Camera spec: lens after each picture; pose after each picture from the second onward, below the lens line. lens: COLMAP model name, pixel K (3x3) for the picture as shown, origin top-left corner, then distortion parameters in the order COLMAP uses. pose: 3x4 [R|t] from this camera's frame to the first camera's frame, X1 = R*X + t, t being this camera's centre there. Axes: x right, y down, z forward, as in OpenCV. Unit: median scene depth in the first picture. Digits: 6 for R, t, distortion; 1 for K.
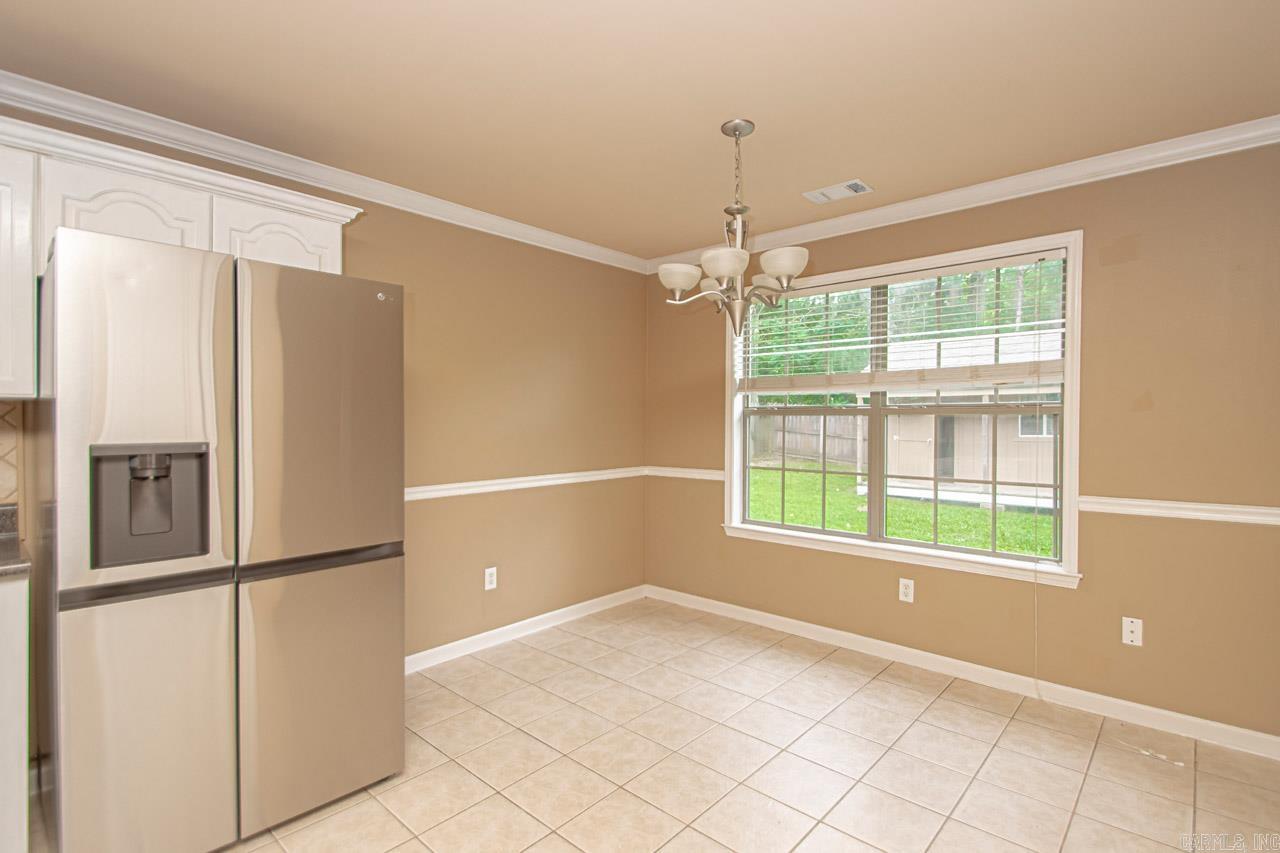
lens RADIAL K [[612.8, 0, 651.6], [0, 612.8, 428.6], [0, 0, 1]] dist [0.028133, -0.025388]
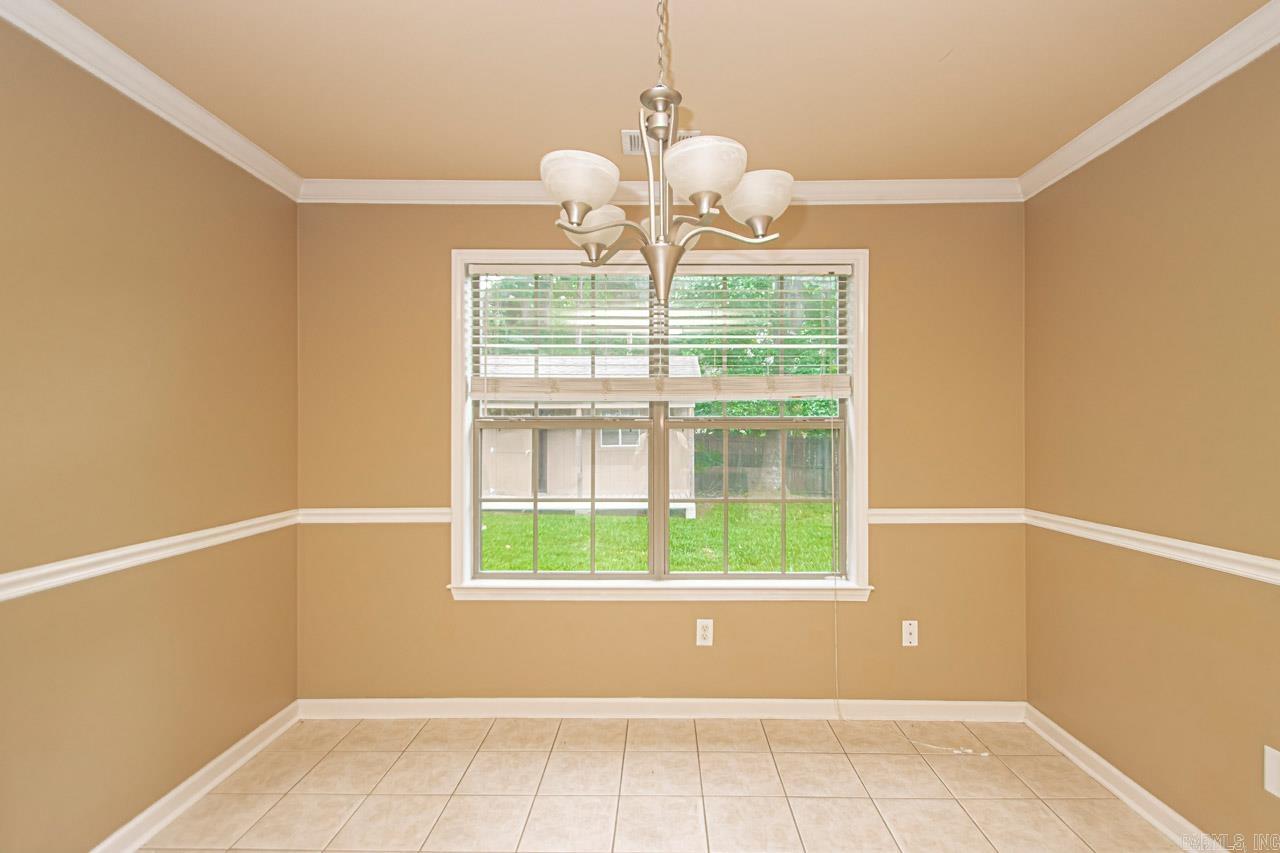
lens RADIAL K [[611.7, 0, 660.3], [0, 611.7, 433.5], [0, 0, 1]] dist [0.008886, -0.001742]
pose [[0.749986, -0.002639, 0.661449, -0.184287], [0.009185, 0.999937, -0.006424, -0.010158], [-0.661390, 0.010893, 0.749963, 0.367271]]
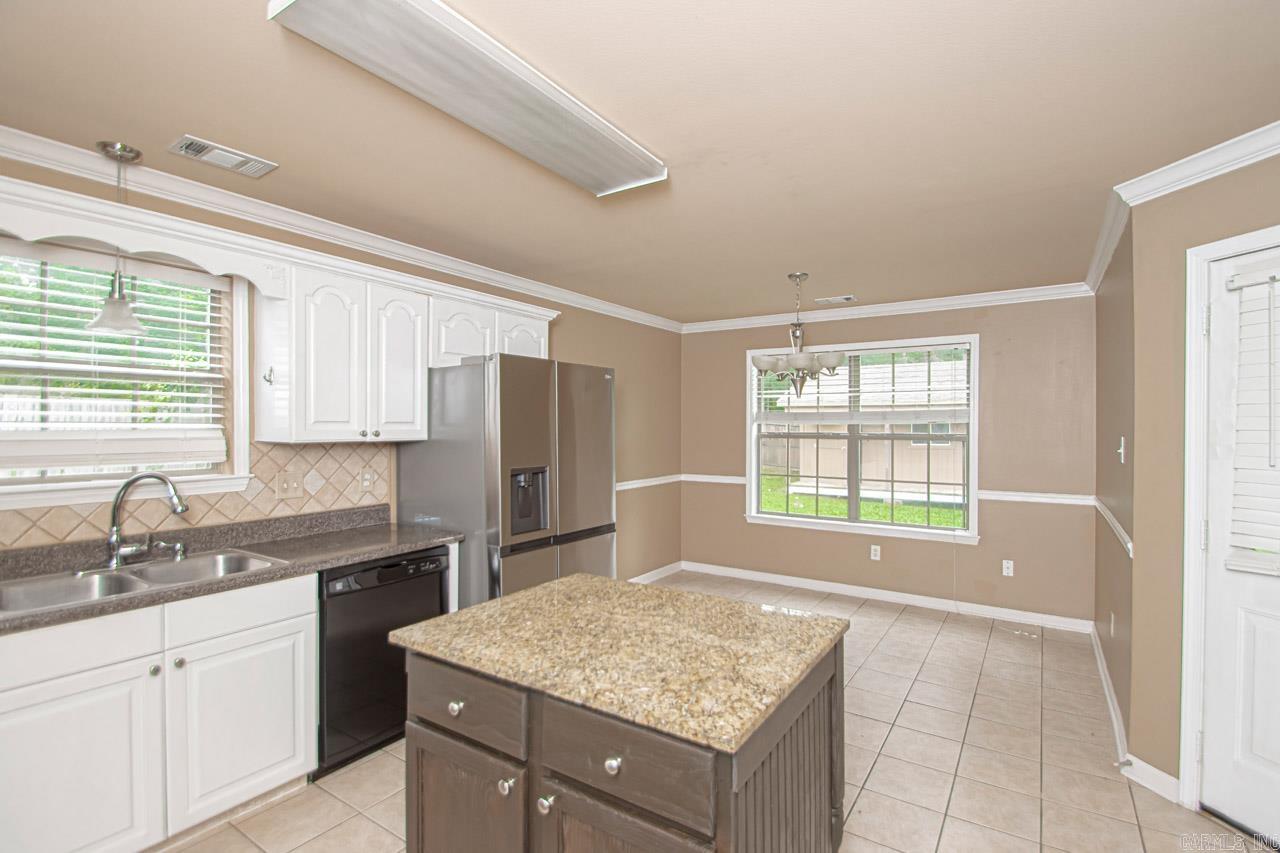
lens RADIAL K [[607.8, 0, 647.7], [0, 607.8, 426.6], [0, 0, 1]] dist [0.011761, -0.001352]
pose [[0.989256, -0.000546, 0.146195, -0.356370], [0.001833, 0.999961, -0.008666, -0.041951], [-0.146185, 0.008841, 0.989218, -0.416010]]
